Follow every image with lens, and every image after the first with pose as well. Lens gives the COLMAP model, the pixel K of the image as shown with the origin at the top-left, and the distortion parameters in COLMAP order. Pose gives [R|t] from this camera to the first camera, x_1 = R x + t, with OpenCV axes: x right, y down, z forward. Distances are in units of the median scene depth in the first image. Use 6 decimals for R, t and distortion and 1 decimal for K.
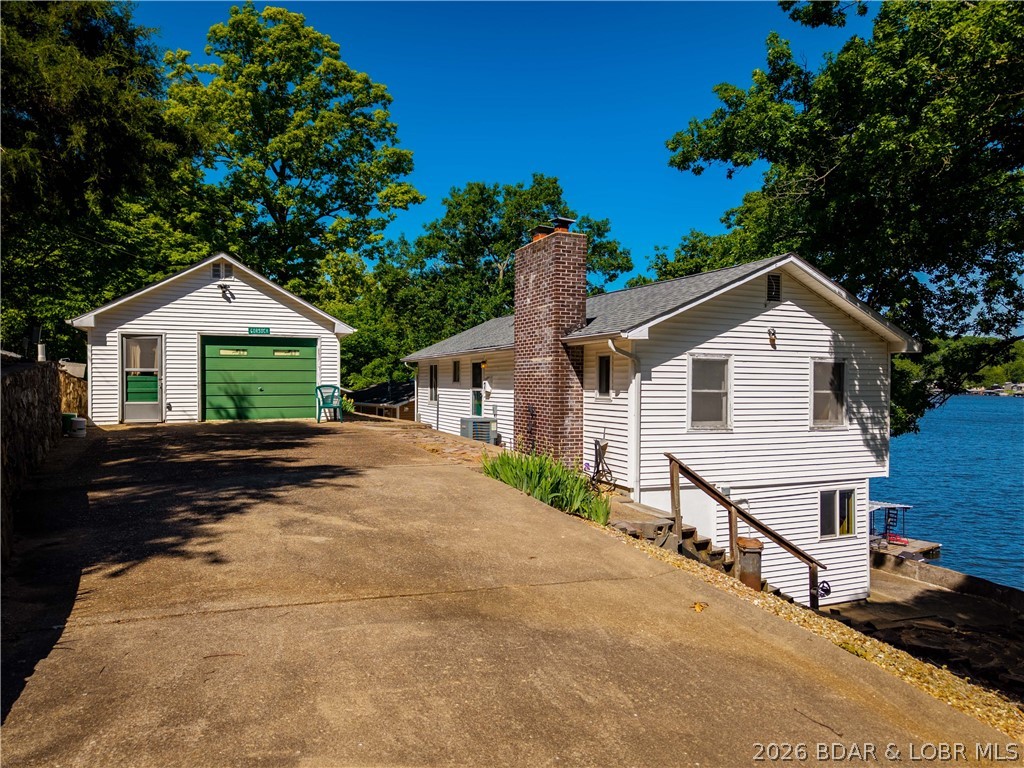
lens RADIAL K [[689.4, 0, 512.0], [0, 689.4, 384.0], [0, 0, 1]] dist [0.028624, -0.017128]
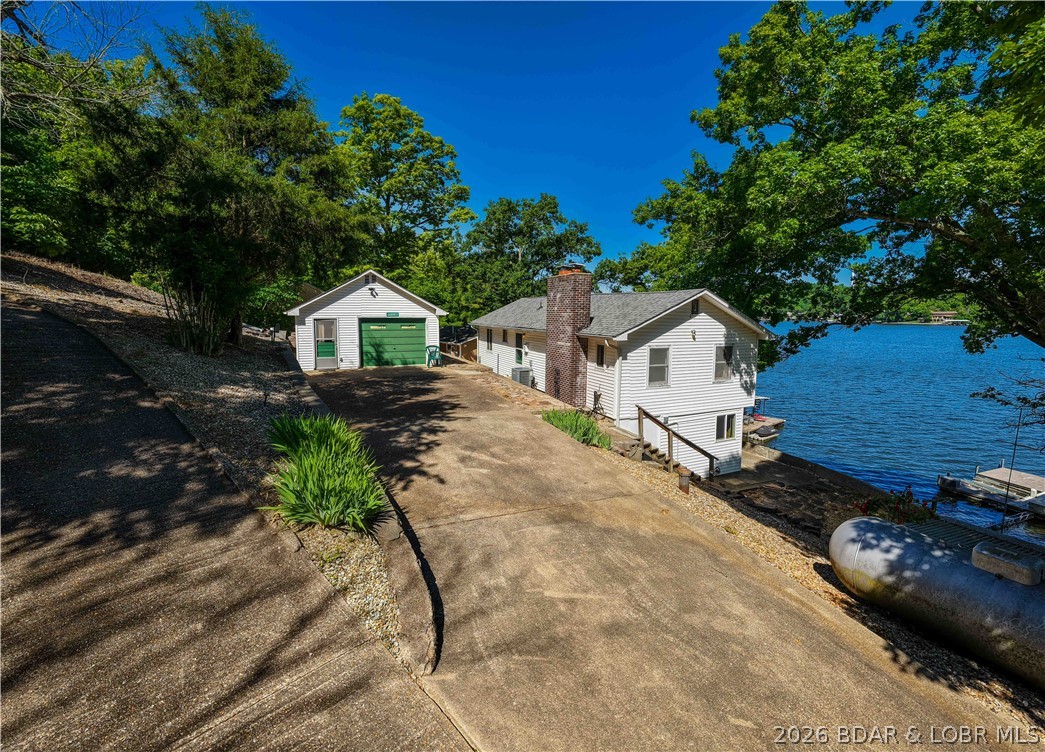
lens RADIAL K [[447.3, 0, 524.1], [0, 447.3, 342.2], [0, 0, 1]] dist [-0.001114, -0.000400]
pose [[0.999891, 0.003654, 0.014319, -0.072159], [-0.004611, 0.997720, 0.067338, -0.109755], [-0.014041, -0.067396, 0.997627, -0.138730]]
